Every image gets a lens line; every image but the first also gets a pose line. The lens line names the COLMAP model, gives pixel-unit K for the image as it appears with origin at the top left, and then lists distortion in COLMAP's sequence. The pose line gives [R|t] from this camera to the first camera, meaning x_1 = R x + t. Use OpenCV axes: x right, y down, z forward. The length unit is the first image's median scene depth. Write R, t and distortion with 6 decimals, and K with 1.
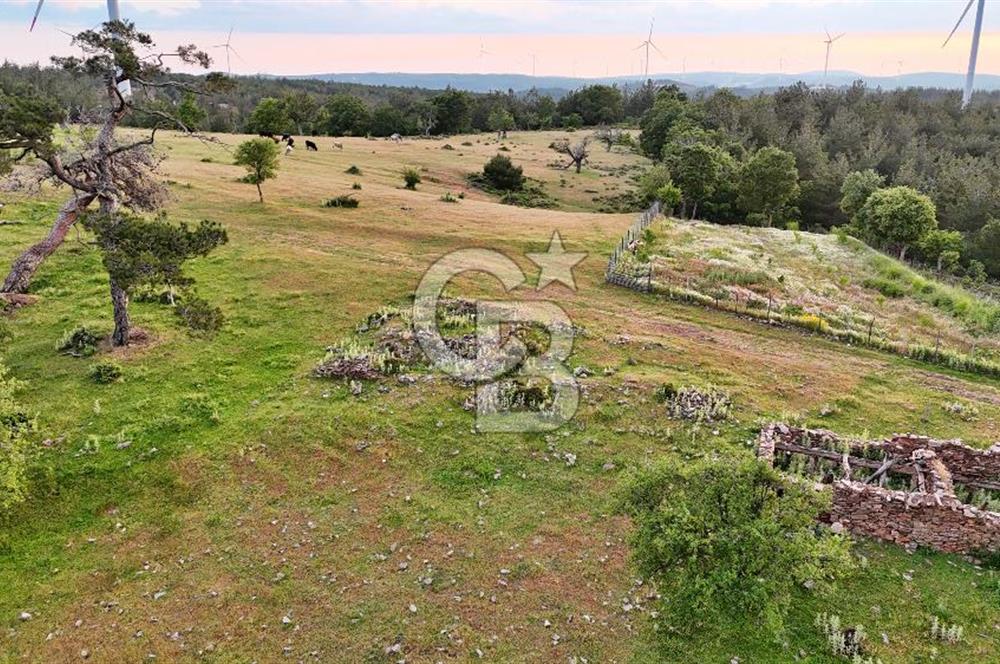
lens RADIAL K [[862.0, 0, 505.7], [0, 862.0, 333.6], [0, 0, 1]] dist [0.073561, -0.059310]
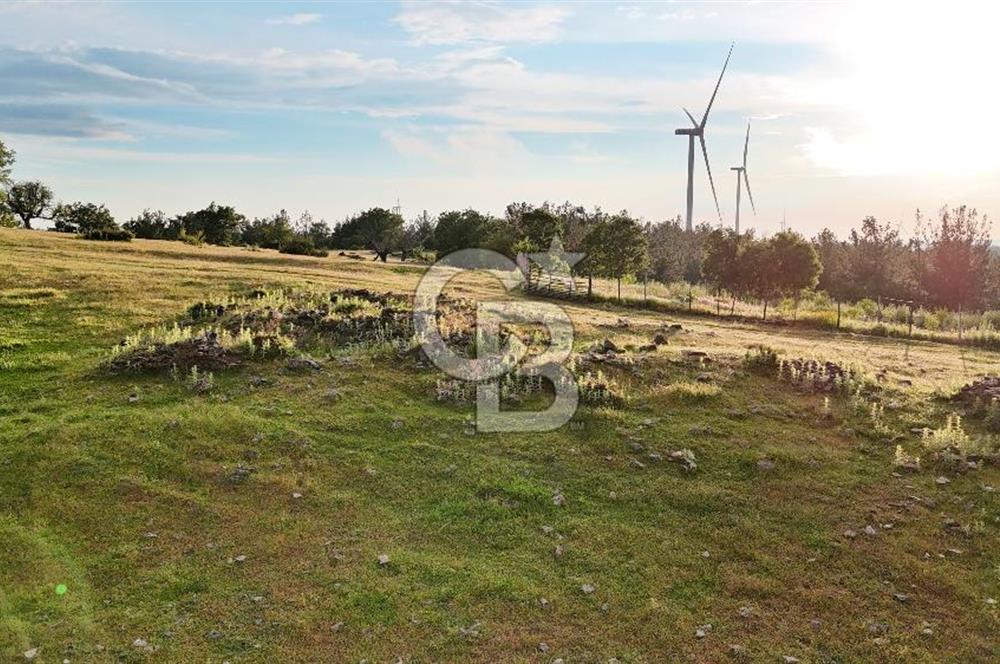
lens RADIAL K [[862.0, 0, 491.9], [0, 862.0, 356.1], [0, 0, 1]] dist [0.073561, -0.059310]
pose [[0.964863, -0.034122, 0.260527, -0.112561], [0.074449, 0.986400, -0.146531, 0.106229], [-0.251984, 0.160779, 0.954282, 0.382246]]
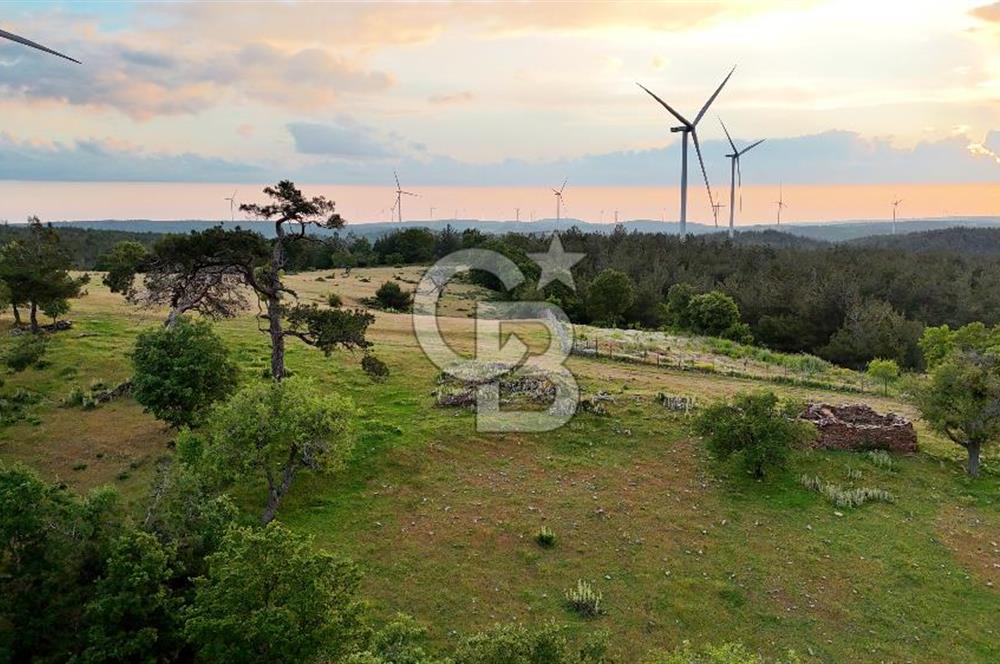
lens RADIAL K [[862.0, 0, 500.6], [0, 862.0, 337.0], [0, 0, 1]] dist [0.073561, -0.059310]
pose [[0.961896, -0.041826, 0.270196, -0.428581], [0.083668, 0.985851, -0.145251, 0.129972], [-0.260298, 0.162323, 0.951786, -0.398178]]
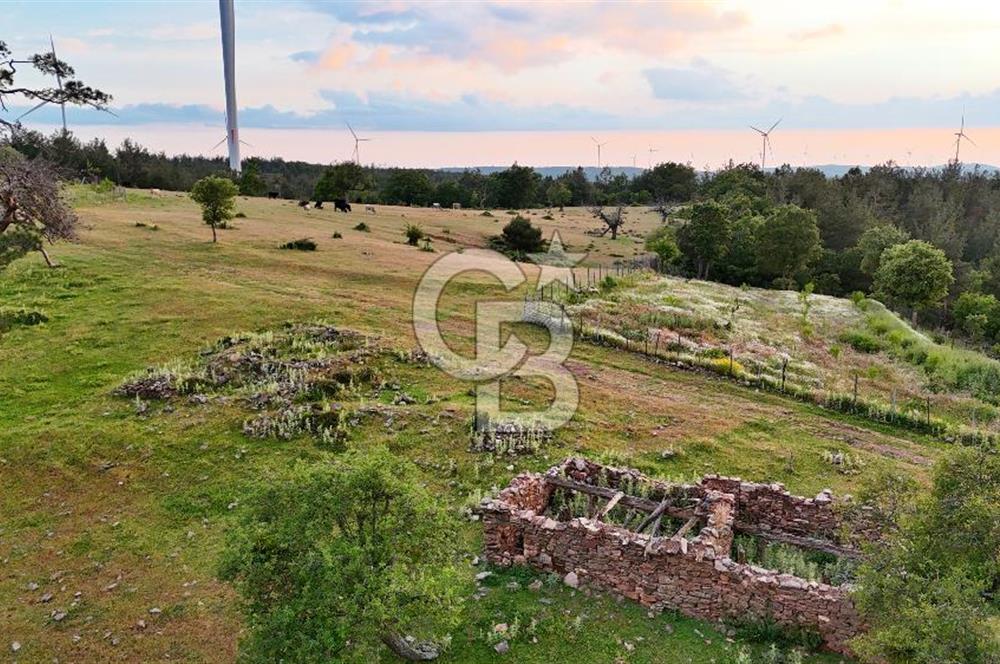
lens RADIAL K [[862.0, 0, 507.3], [0, 862.0, 330.9], [0, 0, 1]] dist [0.073561, -0.059310]
pose [[0.991222, 0.026135, -0.129600, 0.250338], [-0.039586, 0.993964, -0.102320, 0.049713], [0.126144, 0.106552, 0.986273, 0.121397]]
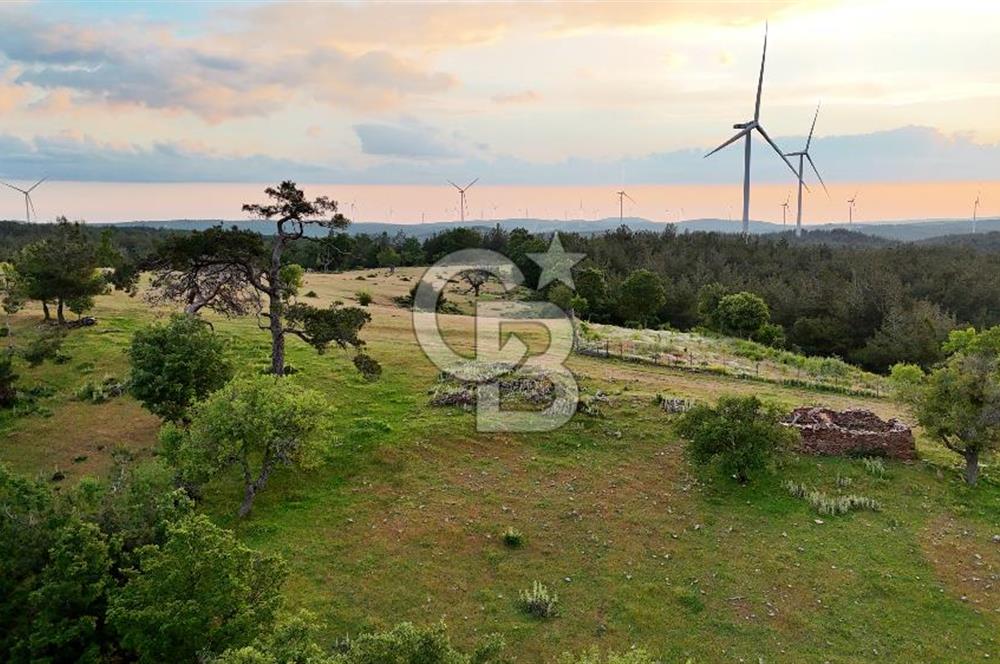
lens RADIAL K [[862.0, 0, 500.8], [0, 862.0, 336.7], [0, 0, 1]] dist [0.073561, -0.059310]
pose [[0.979247, -0.033158, 0.199941, -0.332670], [0.064028, 0.986615, -0.149969, 0.136614], [-0.192292, 0.159658, 0.968263, -0.420309]]
